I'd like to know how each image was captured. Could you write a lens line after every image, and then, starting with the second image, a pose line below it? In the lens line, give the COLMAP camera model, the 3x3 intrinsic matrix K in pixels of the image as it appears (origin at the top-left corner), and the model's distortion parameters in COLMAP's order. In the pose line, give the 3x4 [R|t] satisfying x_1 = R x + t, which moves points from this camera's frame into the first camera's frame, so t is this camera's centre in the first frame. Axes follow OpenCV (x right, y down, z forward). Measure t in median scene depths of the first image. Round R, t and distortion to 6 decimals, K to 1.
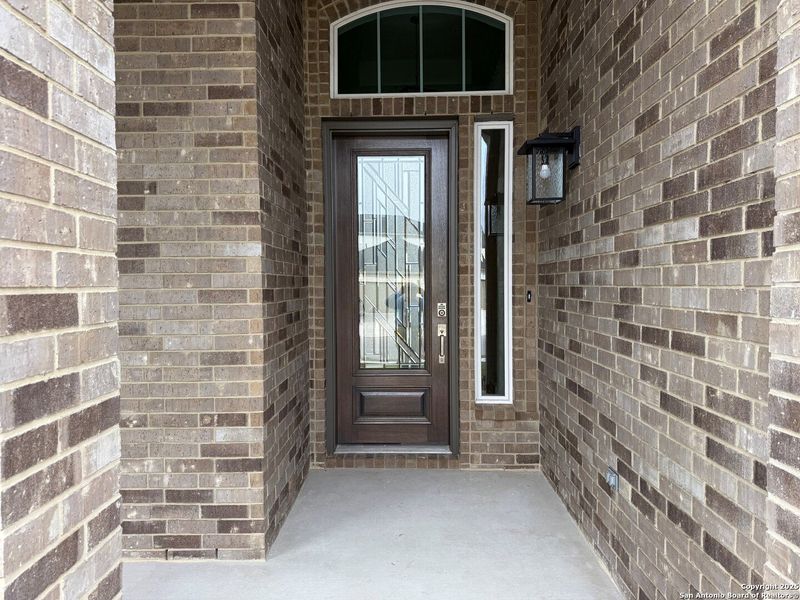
lens RADIAL K [[565.9, 0, 398.5], [0, 565.9, 306.6], [0, 0, 1]] dist [0.036152, -0.043246]
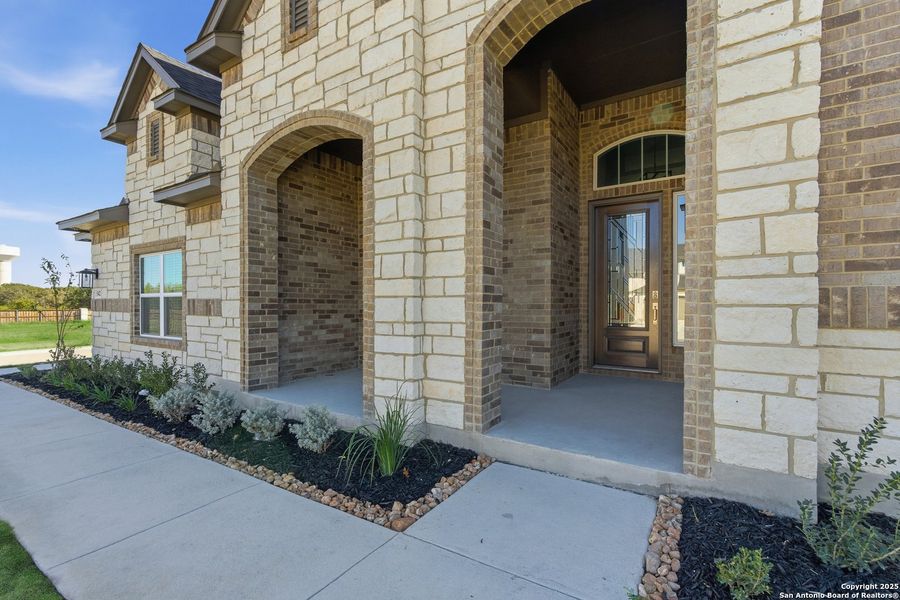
lens RADIAL K [[414.4, 0, 442.5], [0, 414.4, 306.2], [0, 0, 1]] dist [-0.000029, 0.001016]
pose [[0.845572, 0.010144, -0.533766, 0.251025], [-0.027626, 0.999311, -0.024772, 0.113126], [0.533147, 0.035692, 0.845270, -0.599783]]
